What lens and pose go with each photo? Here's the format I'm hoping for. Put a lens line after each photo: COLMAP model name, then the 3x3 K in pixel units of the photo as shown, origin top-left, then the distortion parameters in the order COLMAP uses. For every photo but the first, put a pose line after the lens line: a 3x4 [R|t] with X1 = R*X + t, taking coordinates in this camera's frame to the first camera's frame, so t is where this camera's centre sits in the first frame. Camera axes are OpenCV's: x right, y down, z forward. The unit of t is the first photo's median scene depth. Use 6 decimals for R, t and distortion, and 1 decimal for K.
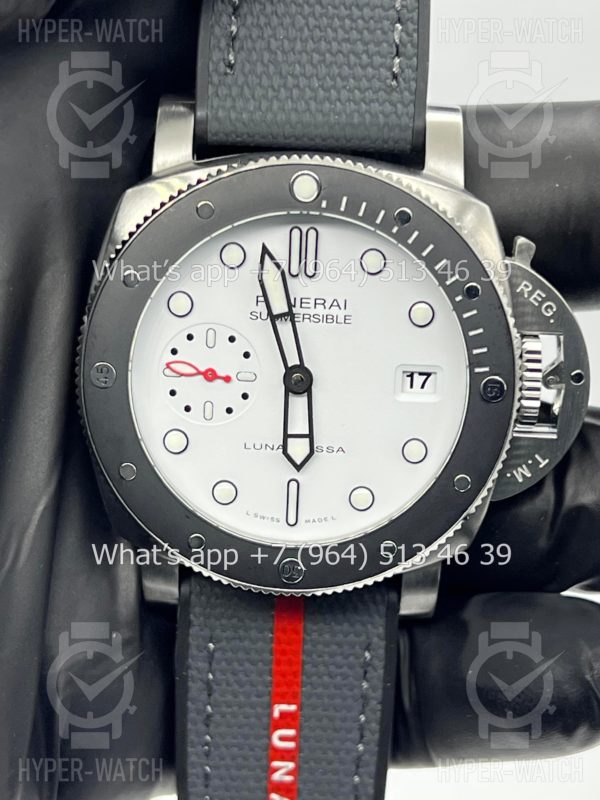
lens RADIAL K [[1960.5, 0, 283.2], [0, 1960.5, 400.6], [0, 0, 1]] dist [-0.013678, -0.483197]
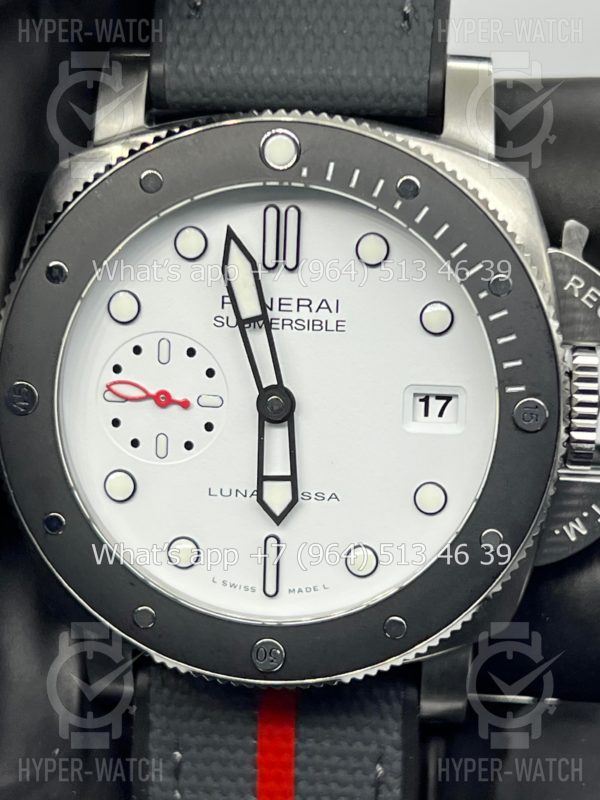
lens RADIAL K [[1959.8, 0, 296.9], [0, 1959.8, 380.2], [0, 0, 1]] dist [0.317670, -5.242902]
pose [[0.997806, -0.003980, -0.066092, 0.066073], [-0.000452, 0.997759, -0.066915, 0.031076], [0.066211, 0.066798, 0.995567, 0.233488]]
